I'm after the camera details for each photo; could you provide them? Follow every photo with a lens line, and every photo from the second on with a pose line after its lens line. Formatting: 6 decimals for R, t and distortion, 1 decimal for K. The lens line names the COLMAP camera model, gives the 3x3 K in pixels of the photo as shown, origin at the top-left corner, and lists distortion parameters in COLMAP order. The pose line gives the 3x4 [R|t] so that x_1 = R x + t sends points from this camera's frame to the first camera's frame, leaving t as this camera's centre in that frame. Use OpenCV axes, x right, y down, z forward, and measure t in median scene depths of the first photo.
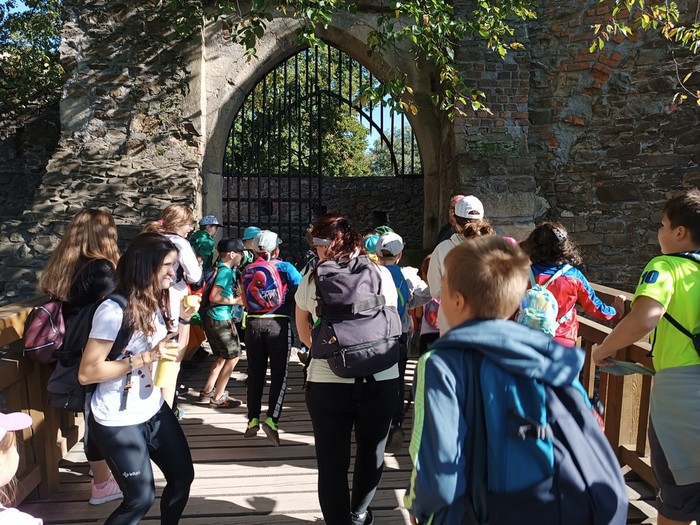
lens RADIAL K [[504.2, 0, 353.6], [0, 504.2, 264.9], [0, 0, 1]] dist [0.028505, -0.020243]
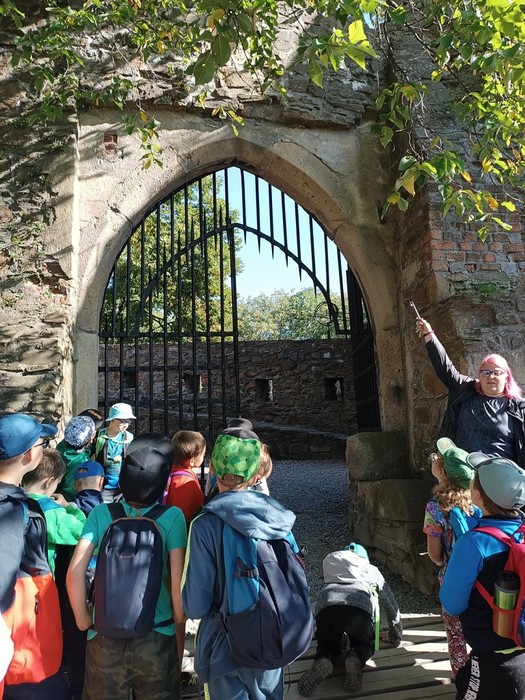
lens RADIAL K [[504.2, 0, 260.2], [0, 504.2, 345.4], [0, 0, 1]] dist [0.028505, -0.020243]
pose [[0.993595, -0.021073, 0.111020, -0.123195], [0.039725, 0.984887, -0.168582, -0.038949], [-0.105789, 0.171912, 0.979416, 0.309256]]
